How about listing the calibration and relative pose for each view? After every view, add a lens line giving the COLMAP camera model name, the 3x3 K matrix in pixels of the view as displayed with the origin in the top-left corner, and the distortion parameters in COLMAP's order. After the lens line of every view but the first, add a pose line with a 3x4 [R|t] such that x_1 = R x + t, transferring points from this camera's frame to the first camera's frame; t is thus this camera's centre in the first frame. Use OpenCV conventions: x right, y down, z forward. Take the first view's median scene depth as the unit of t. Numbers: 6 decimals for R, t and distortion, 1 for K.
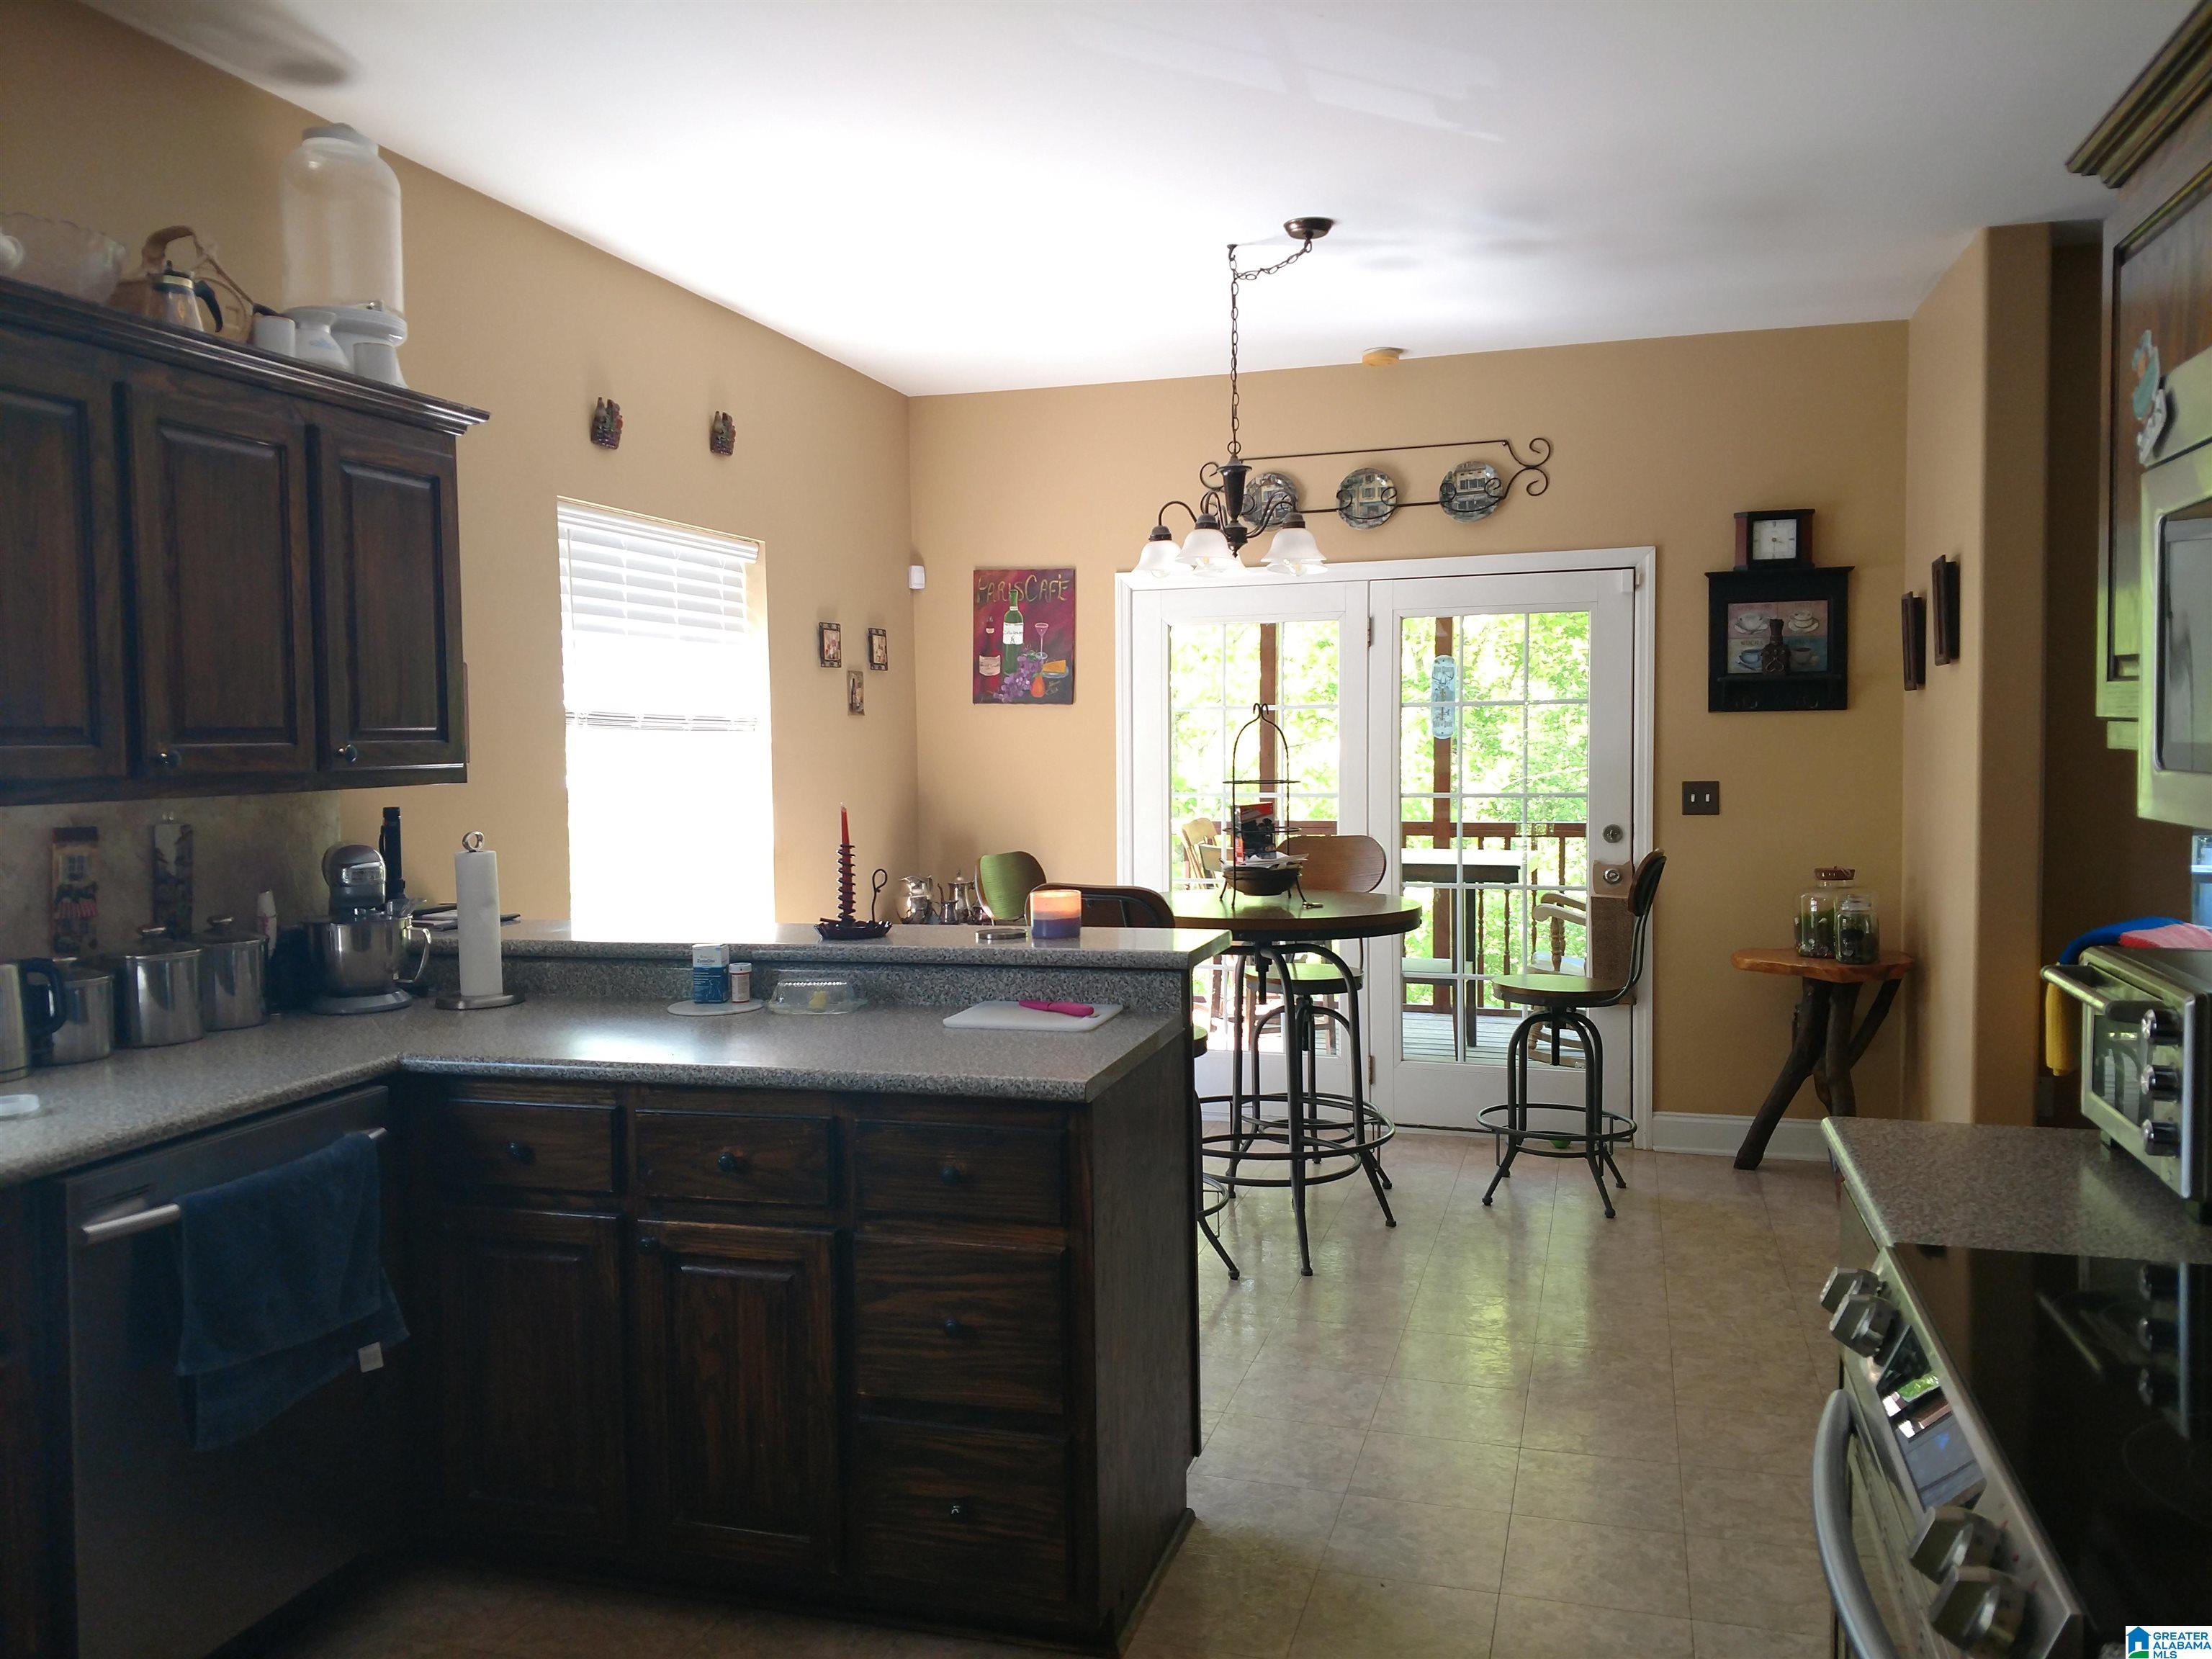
lens RADIAL K [[1710.1, 0, 1116.0], [0, 1710.1, 808.9], [0, 0, 1]] dist [0.004694, -0.048885]
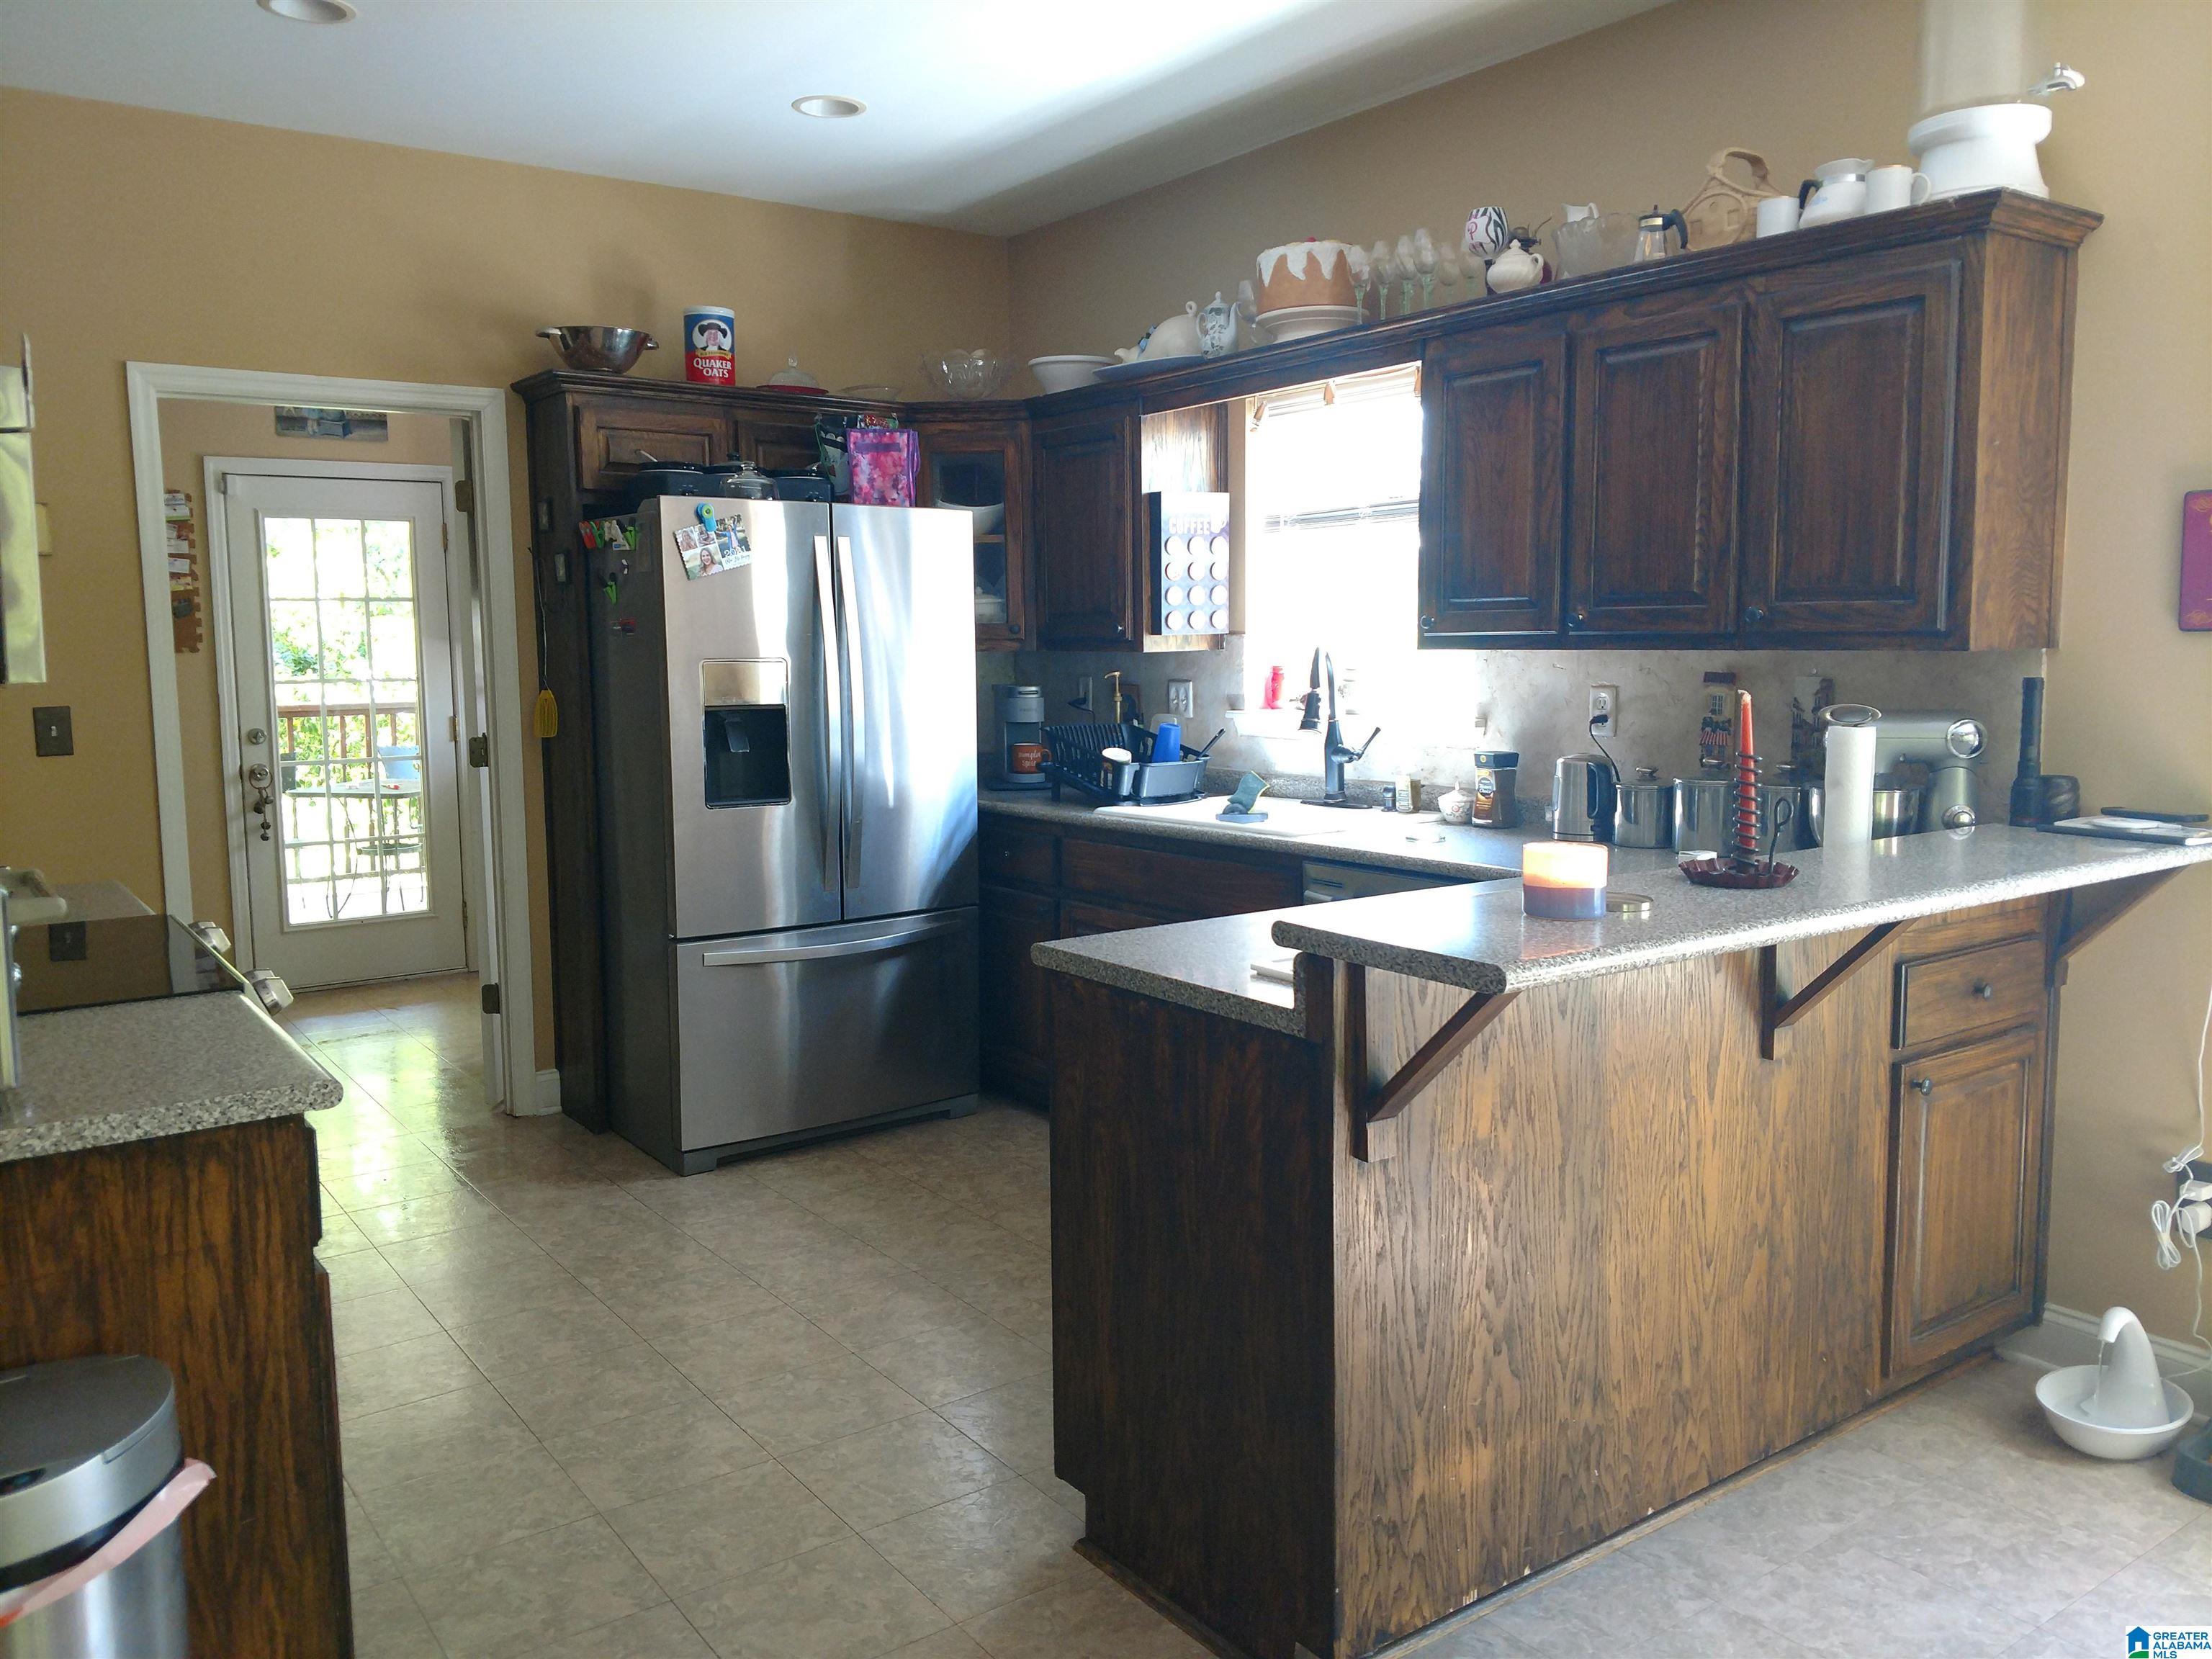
lens RADIAL K [[1710.1, 0, 1116.0], [0, 1710.1, 808.9], [0, 0, 1]] dist [0.004694, -0.048885]
pose [[-0.618822, 0.103684, -0.778659, 0.650466], [-0.012118, 0.989873, 0.141440, -0.062151], [0.785438, 0.096962, -0.611298, 1.436011]]
